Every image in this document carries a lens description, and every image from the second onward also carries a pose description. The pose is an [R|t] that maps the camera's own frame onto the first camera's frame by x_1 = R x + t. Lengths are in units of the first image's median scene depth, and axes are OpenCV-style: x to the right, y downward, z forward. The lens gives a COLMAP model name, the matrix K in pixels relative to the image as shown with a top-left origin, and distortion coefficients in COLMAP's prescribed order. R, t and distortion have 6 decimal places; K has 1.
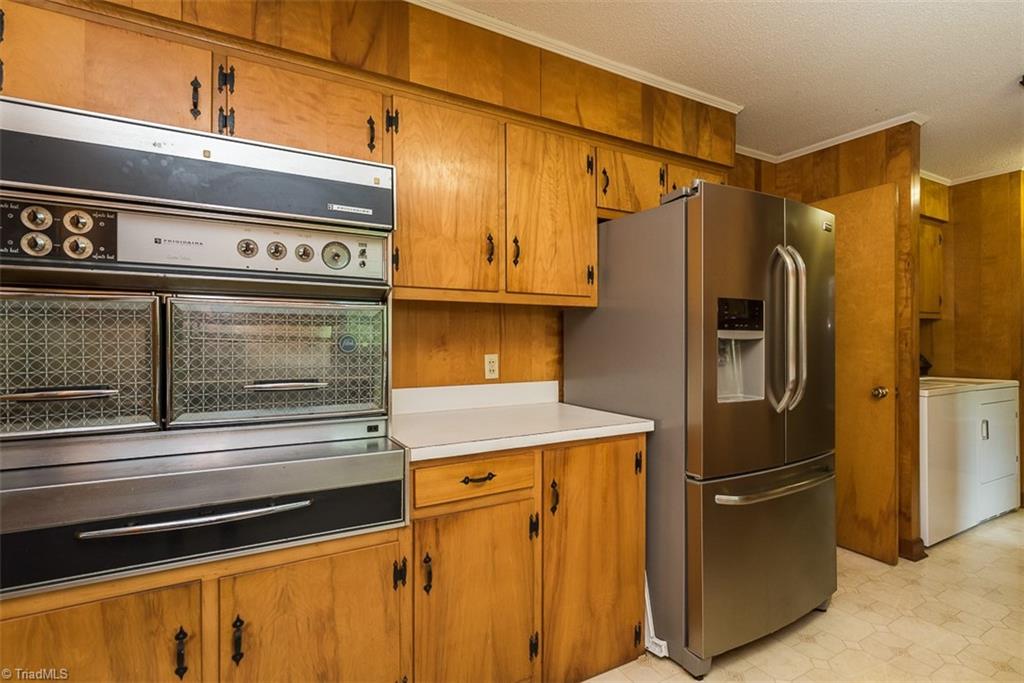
lens RADIAL K [[497.8, 0, 508.4], [0, 497.8, 337.4], [0, 0, 1]] dist [-0.000887, 0.000138]
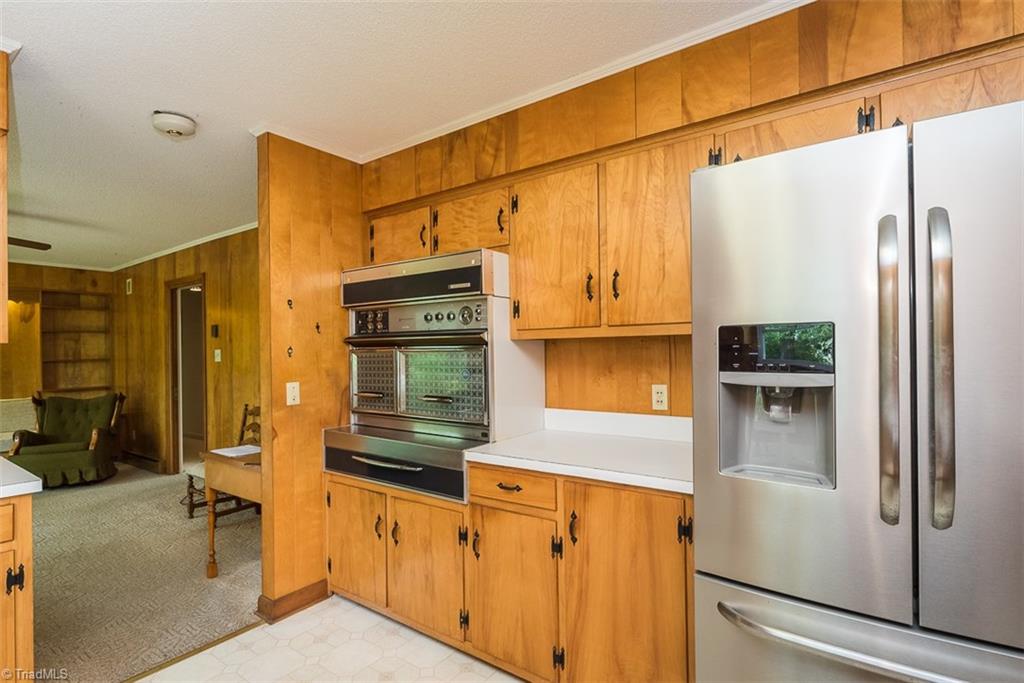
lens RADIAL K [[499.1, 0, 509.3], [0, 499.1, 348.4], [0, 0, 1]] dist [-0.001396, -0.000603]
pose [[0.415620, -0.010092, -0.909482, 0.945303], [0.019050, 0.999816, -0.002389, -0.051755], [0.909339, -0.016333, 0.415736, 0.431204]]
